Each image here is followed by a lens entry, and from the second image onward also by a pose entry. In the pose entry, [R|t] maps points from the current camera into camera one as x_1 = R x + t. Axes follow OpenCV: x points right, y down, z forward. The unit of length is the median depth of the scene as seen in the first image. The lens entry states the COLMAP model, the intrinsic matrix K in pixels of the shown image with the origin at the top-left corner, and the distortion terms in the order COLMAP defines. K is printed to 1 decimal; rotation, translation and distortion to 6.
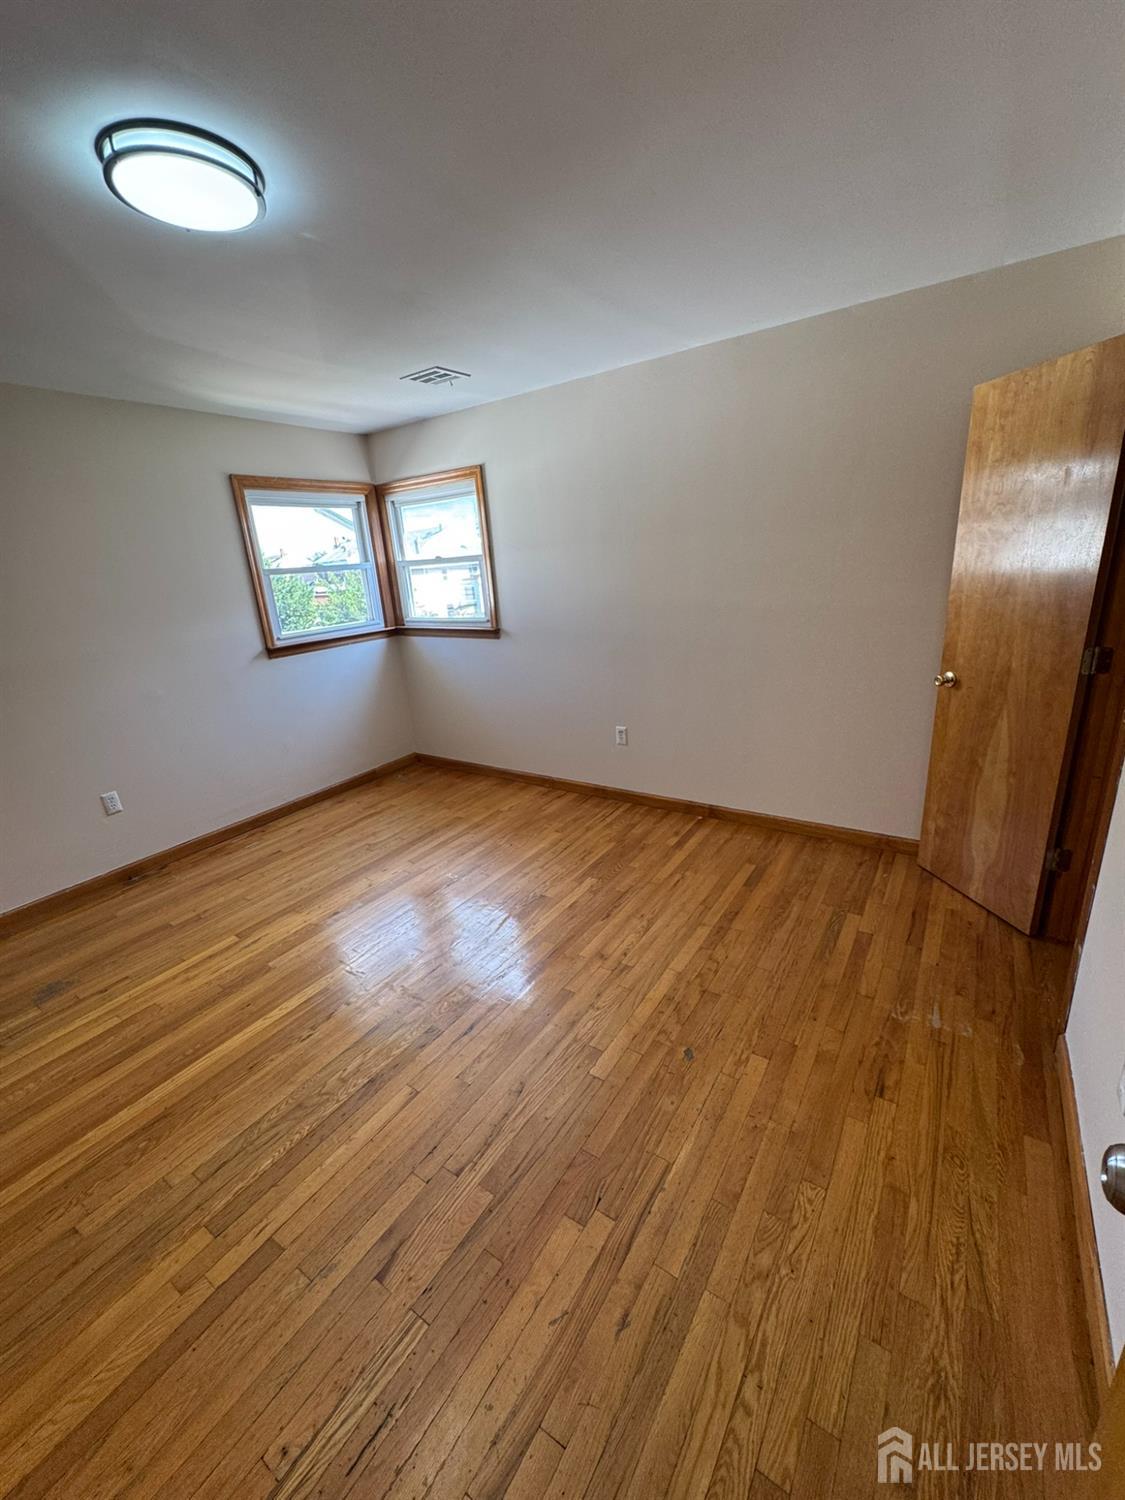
lens RADIAL K [[597.5, 0, 562.5], [0, 597.5, 750.0], [0, 0, 1]] dist [-0.000339, 0.000364]
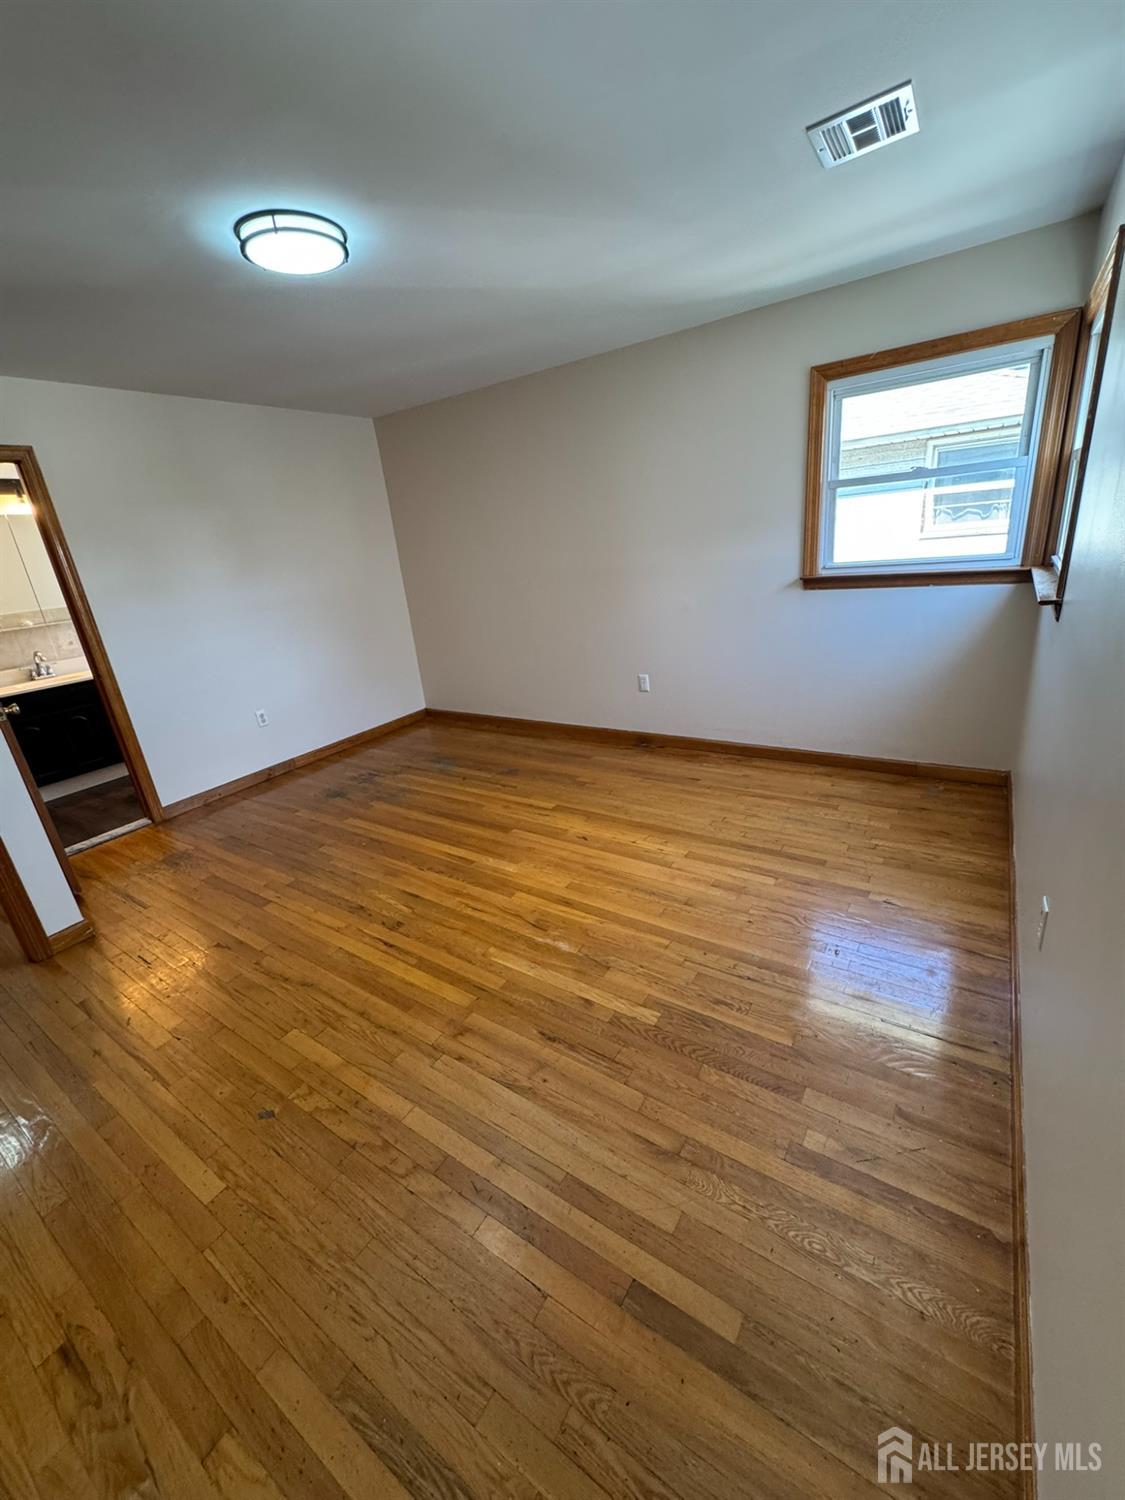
lens RADIAL K [[597.5, 0, 562.5], [0, 597.5, 750.0], [0, 0, 1]] dist [-0.000339, 0.000364]
pose [[0.017431, 0.404343, -0.914441, 0.496224], [-0.215250, 0.894652, 0.391490, -0.258123], [0.976403, 0.190009, 0.102630, 0.752310]]
